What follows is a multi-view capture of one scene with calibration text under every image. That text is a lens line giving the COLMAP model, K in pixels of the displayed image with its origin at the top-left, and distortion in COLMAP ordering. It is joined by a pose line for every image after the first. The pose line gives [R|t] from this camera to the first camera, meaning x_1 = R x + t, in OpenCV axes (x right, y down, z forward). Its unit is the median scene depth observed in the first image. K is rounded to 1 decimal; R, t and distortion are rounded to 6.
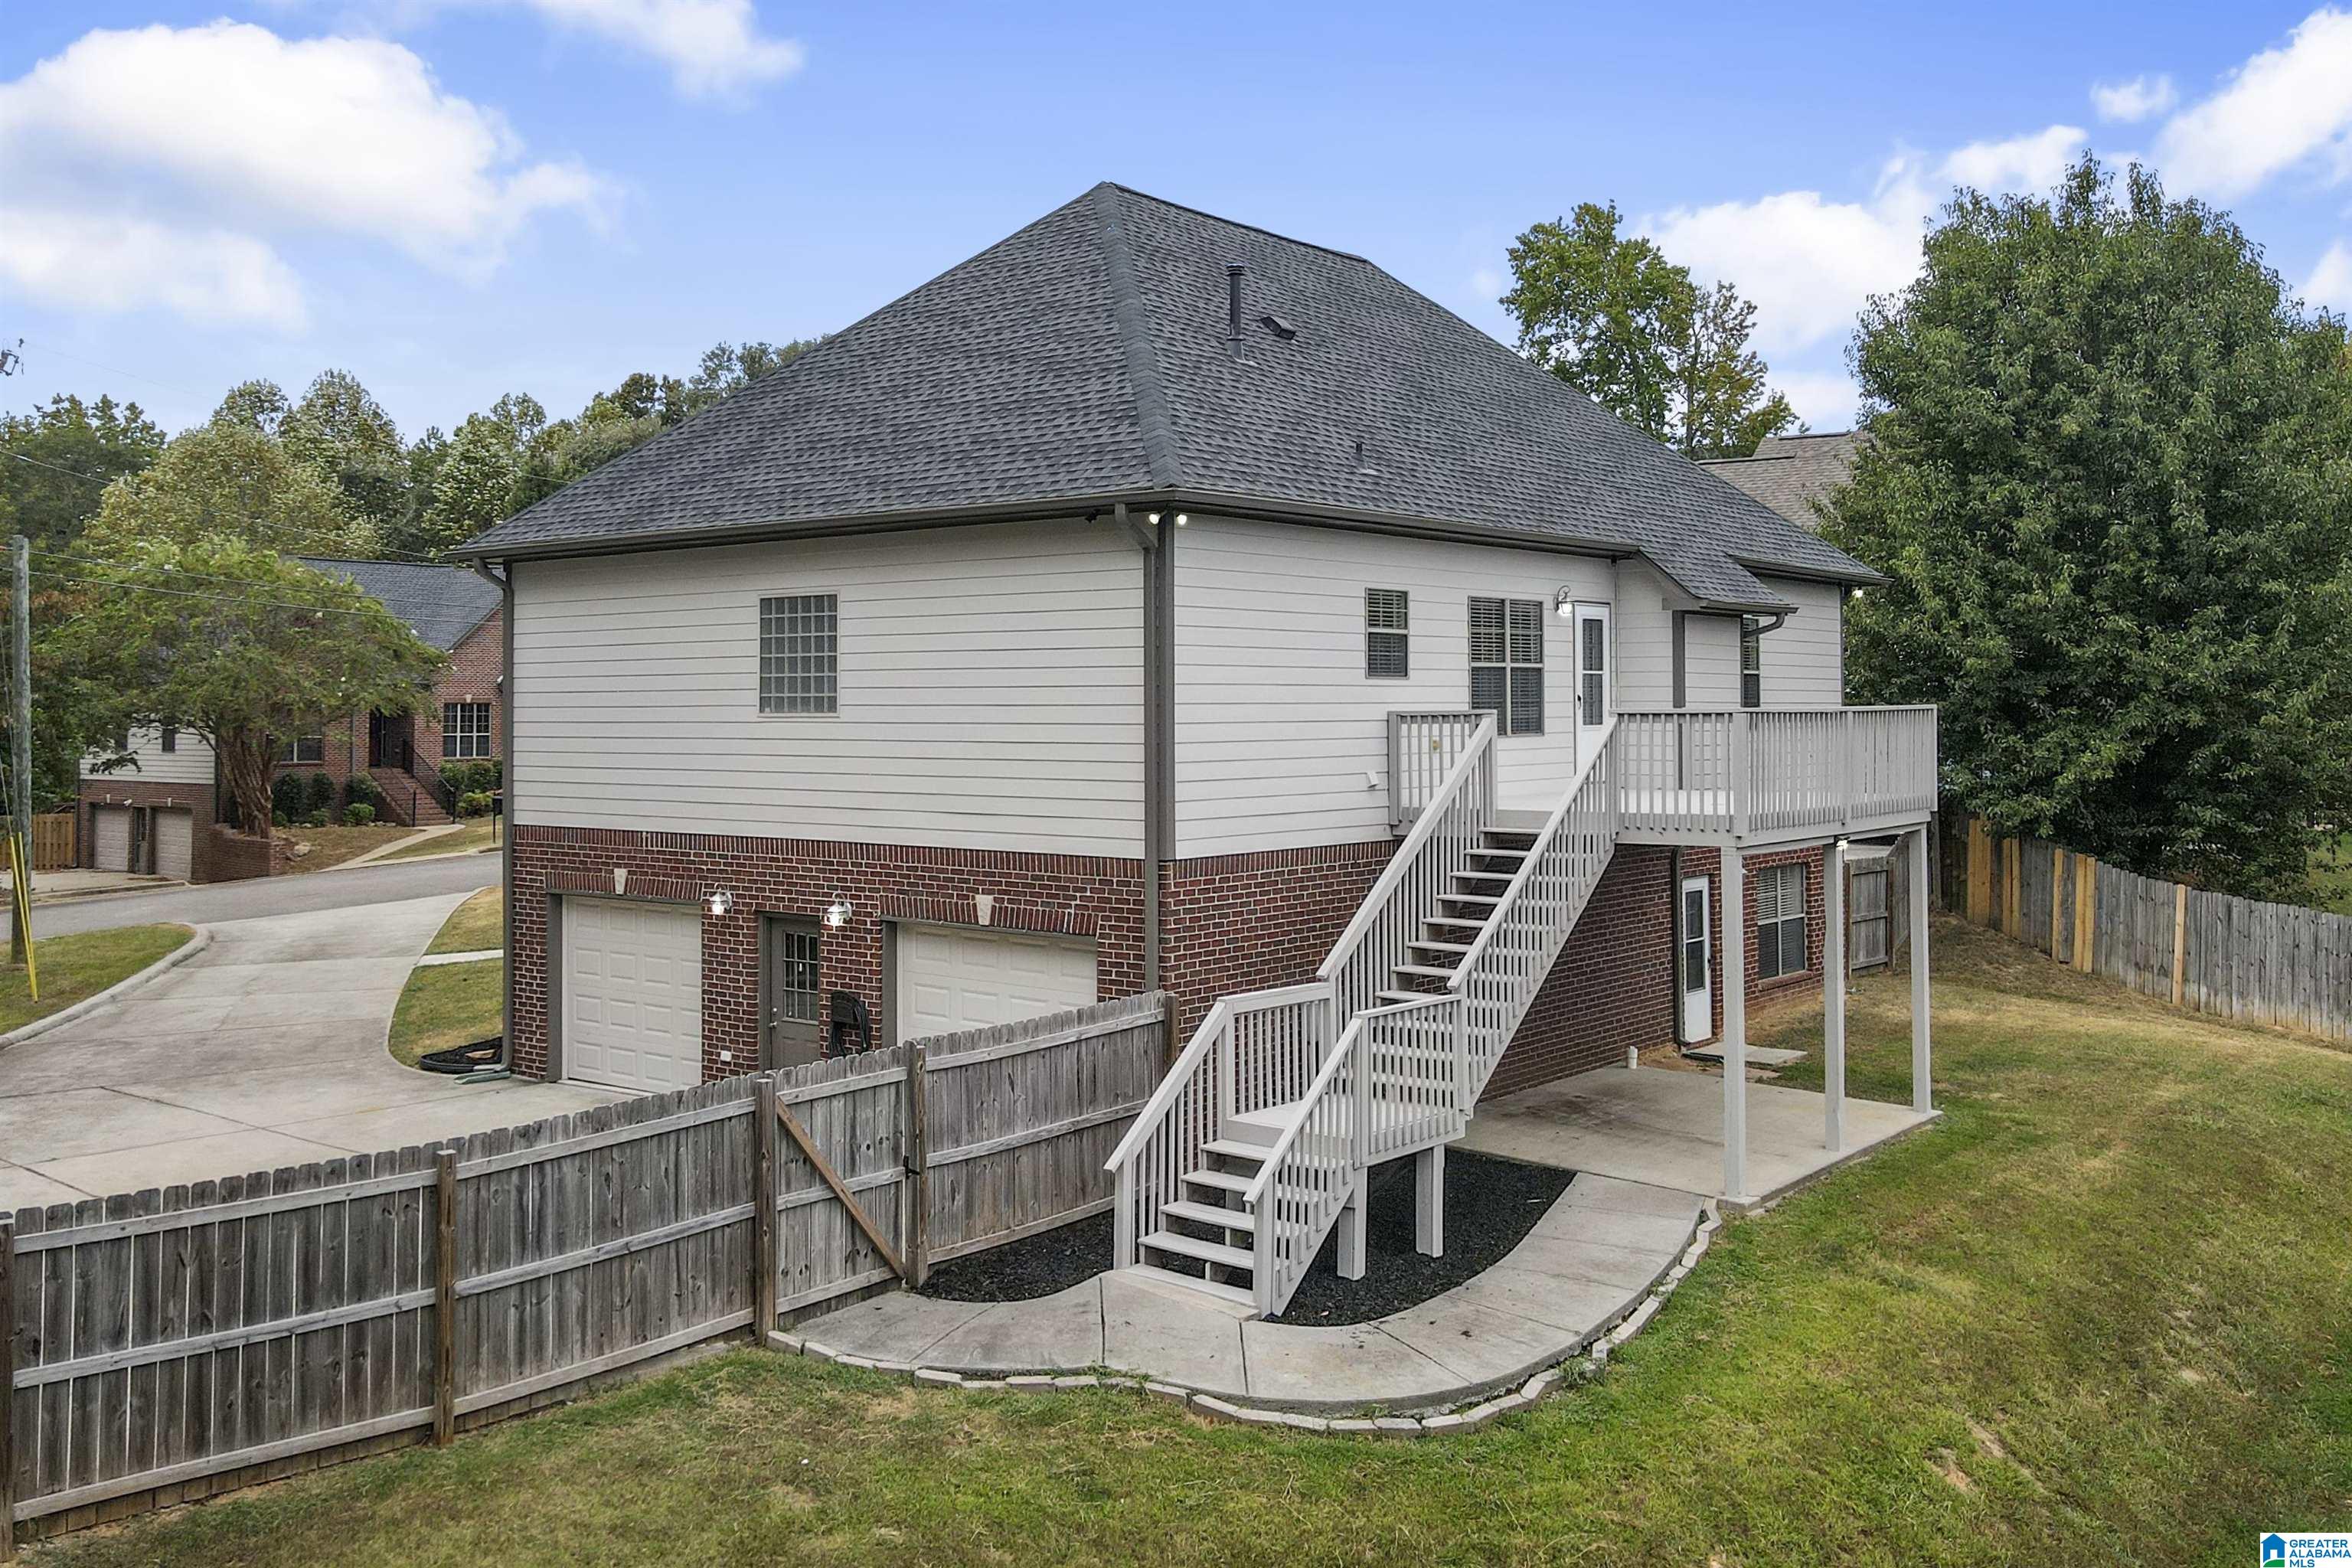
lens RADIAL K [[2099.6, 0, 1190.1], [0, 2099.6, 590.6], [0, 0, 1]] dist [0.008151, -0.010529]
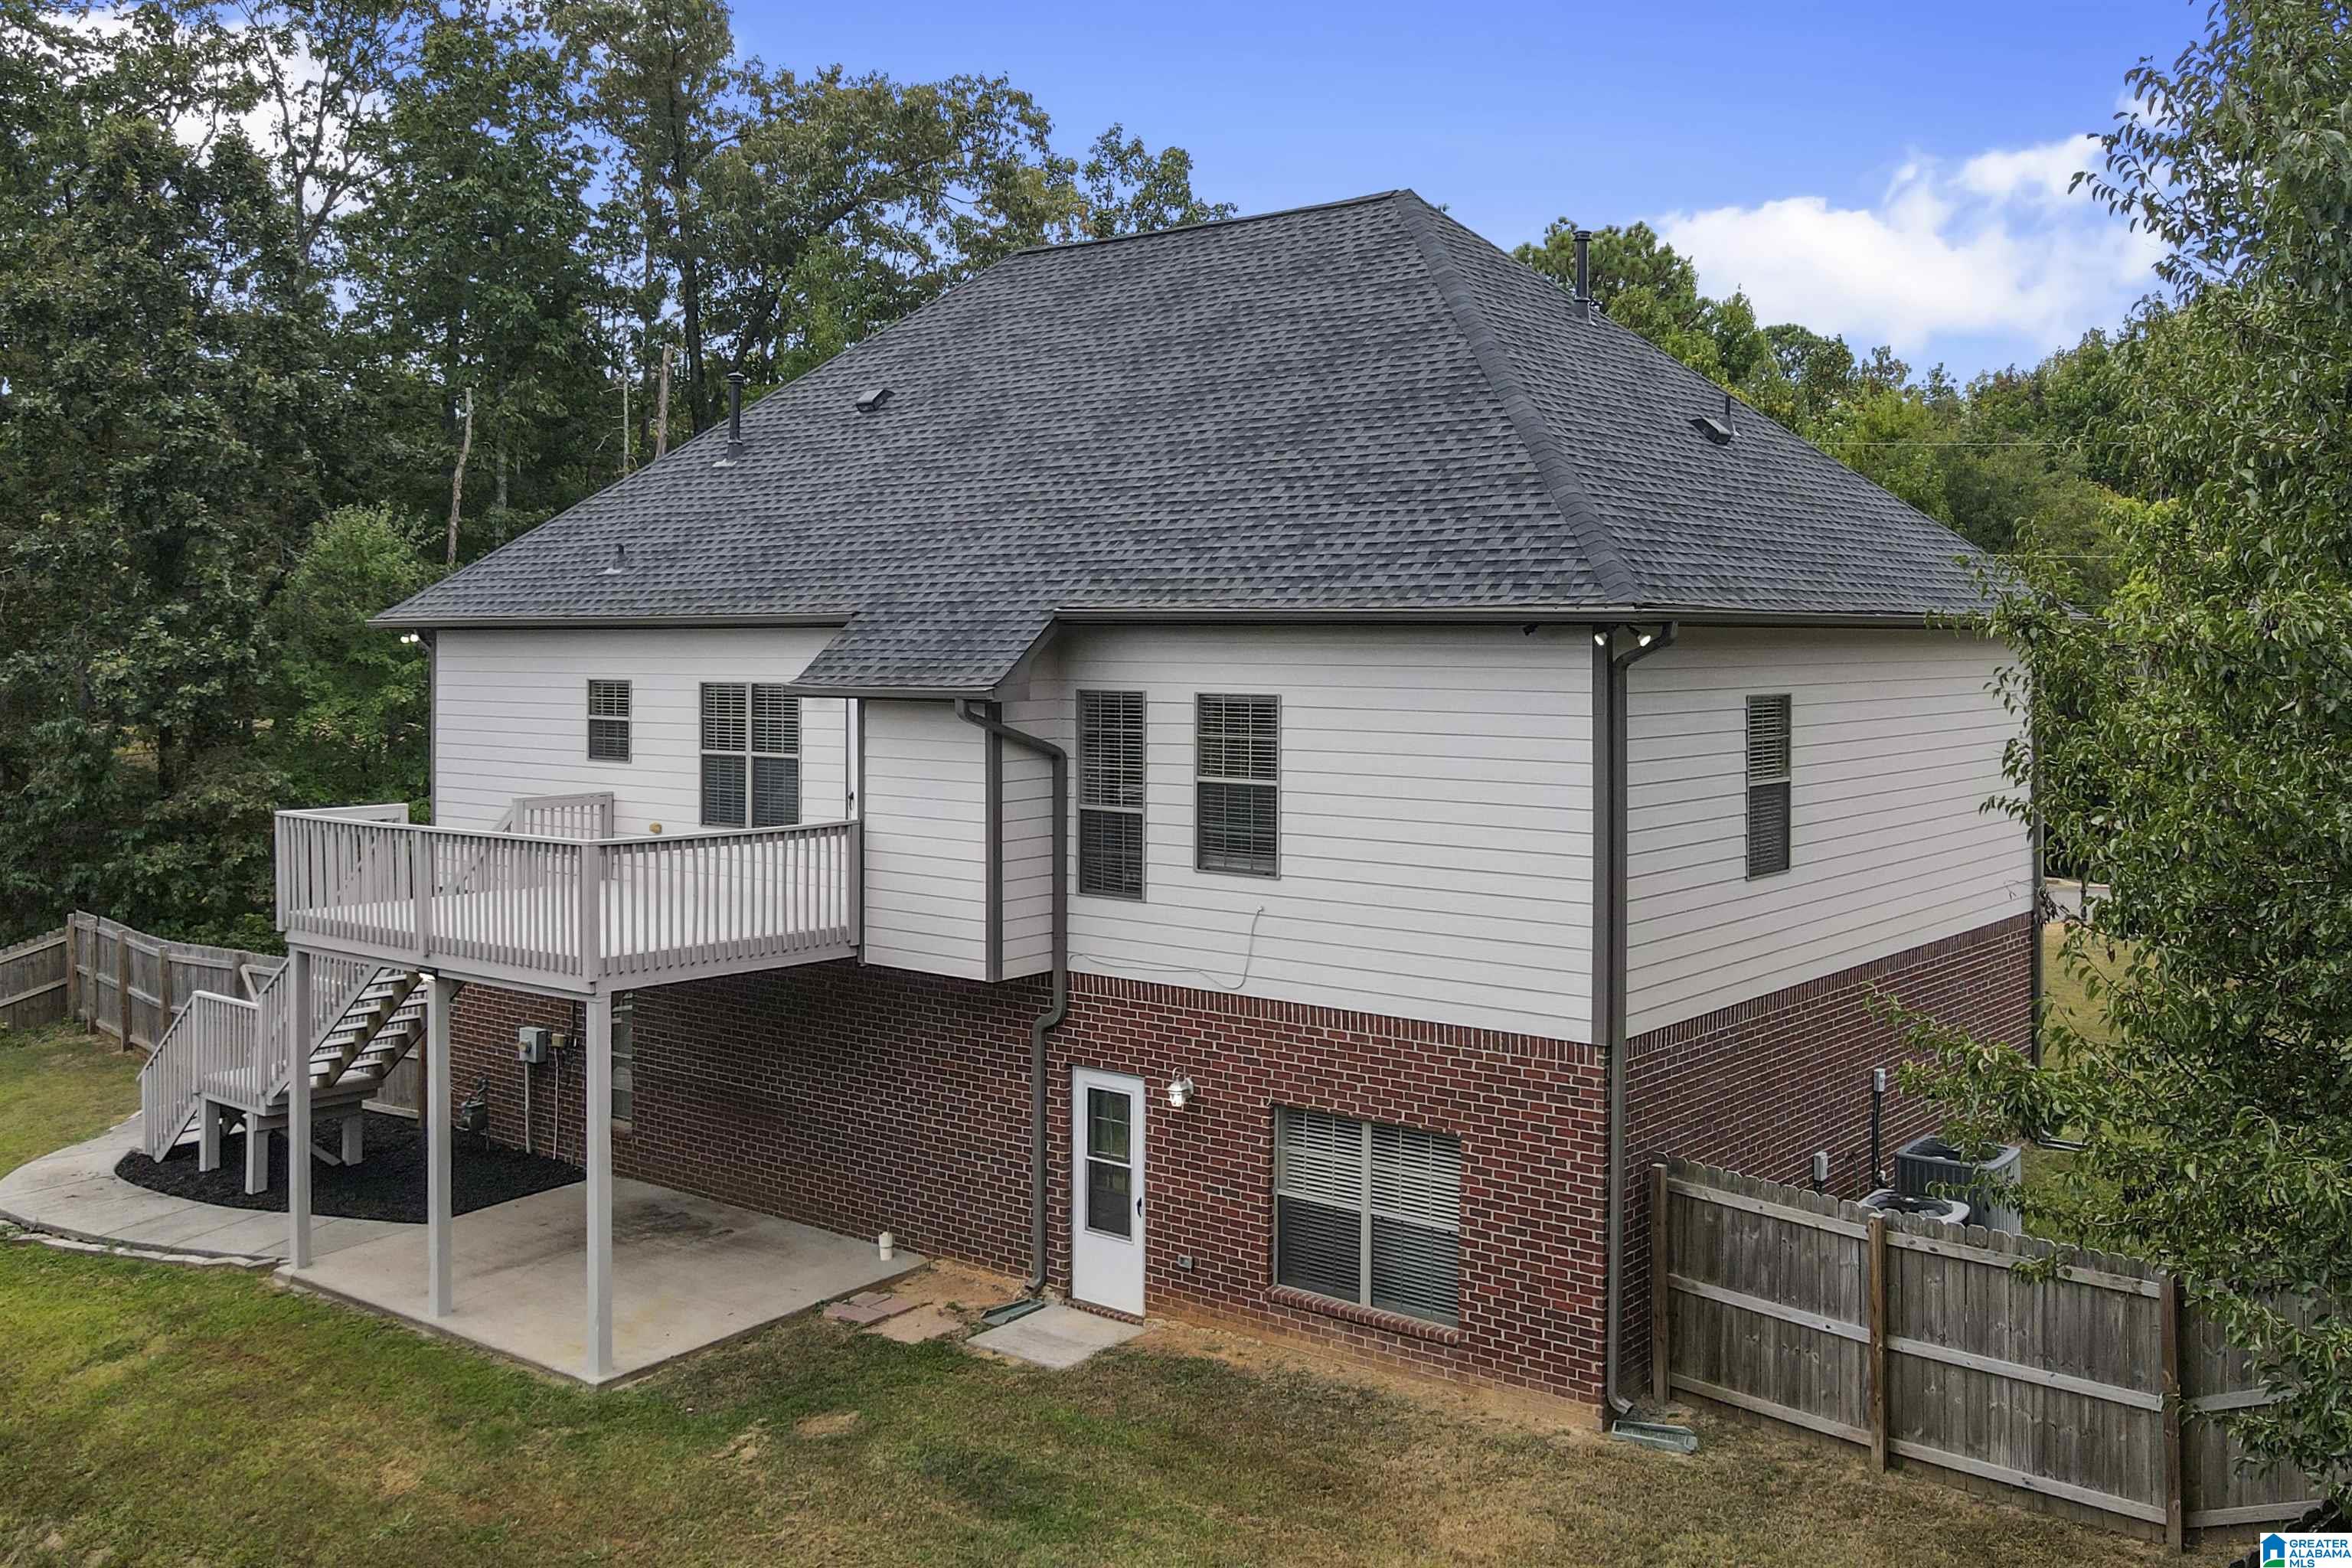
lens RADIAL K [[2099.6, 0, 1190.1], [0, 2099.6, 590.6], [0, 0, 1]] dist [0.008151, -0.010529]
pose [[-0.006486, -0.016869, -0.999837, 1.029349], [0.056747, 0.998240, -0.017210, -0.009322], [0.998368, -0.056849, -0.005517, 1.144256]]
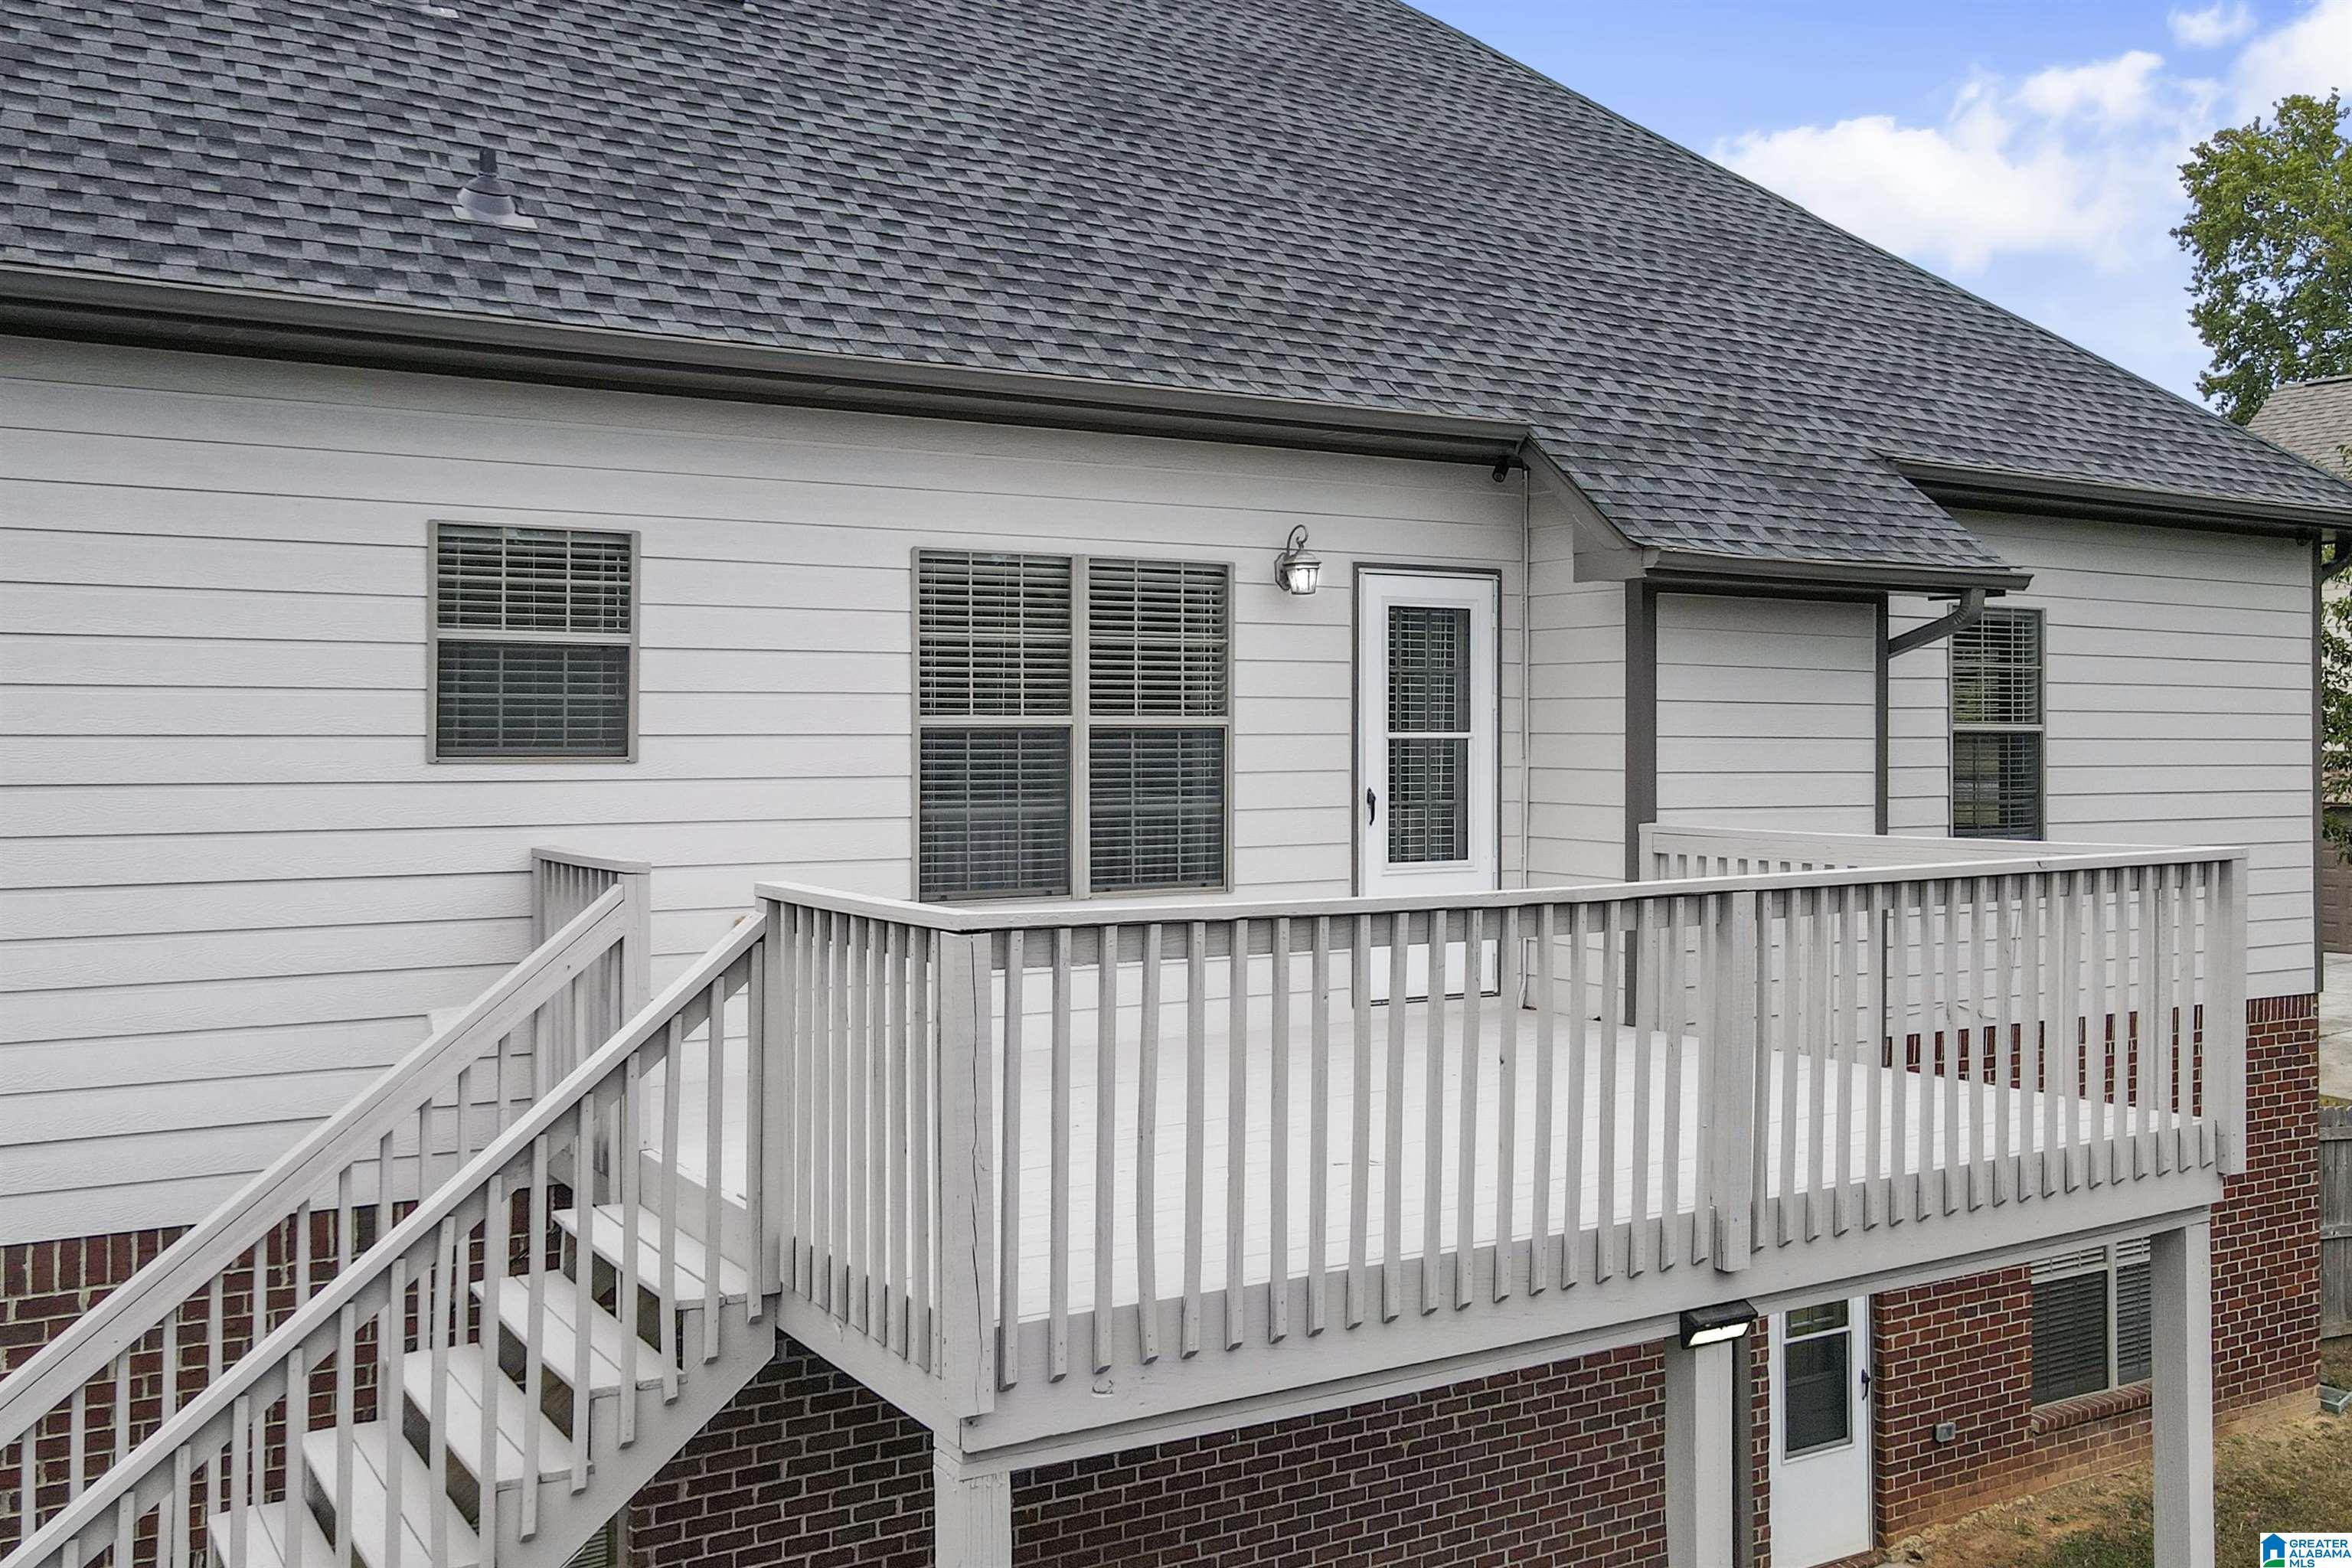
lens RADIAL K [[2096.6, 0, 1133.0], [0, 2096.6, 711.4], [0, 0, 1]] dist [0.000880, 0.002998]
pose [[0.936250, -0.000520, -0.351333, 0.286519], [0.015441, 0.999094, 0.039669, 0.016867], [0.350994, -0.042565, 0.935410, 0.596126]]
